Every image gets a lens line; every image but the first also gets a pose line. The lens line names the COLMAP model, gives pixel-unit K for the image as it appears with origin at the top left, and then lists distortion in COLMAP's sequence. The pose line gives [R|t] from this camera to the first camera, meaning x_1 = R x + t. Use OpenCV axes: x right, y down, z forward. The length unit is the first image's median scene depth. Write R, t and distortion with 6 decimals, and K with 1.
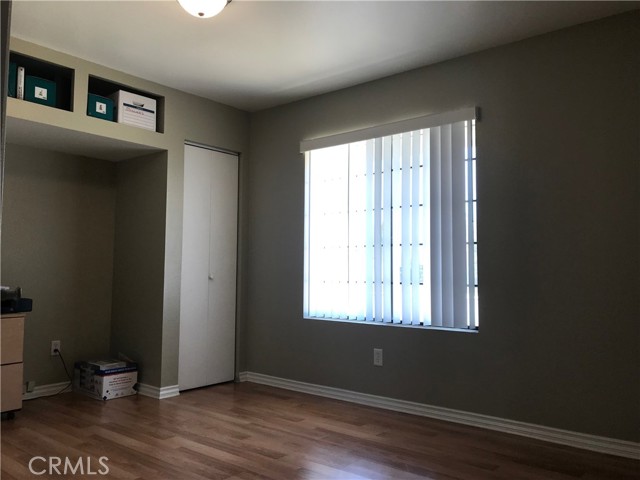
lens RADIAL K [[528.9, 0, 319.4], [0, 528.9, 239.8], [0, 0, 1]] dist [0.004393, 0.000219]
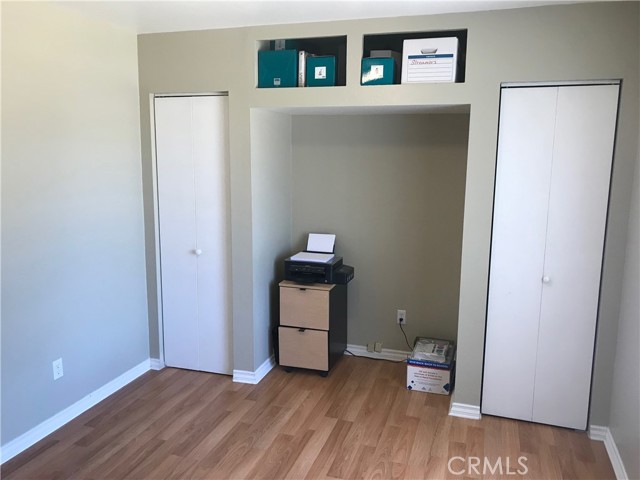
lens RADIAL K [[528.9, 0, 319.4], [0, 528.9, 239.6], [0, 0, 1]] dist [0.004393, 0.000219]
pose [[0.358315, 0.162475, -0.919354, 0.352501], [0.052788, 0.979639, 0.193703, -0.145813], [0.932107, -0.117938, 0.342442, 0.556164]]
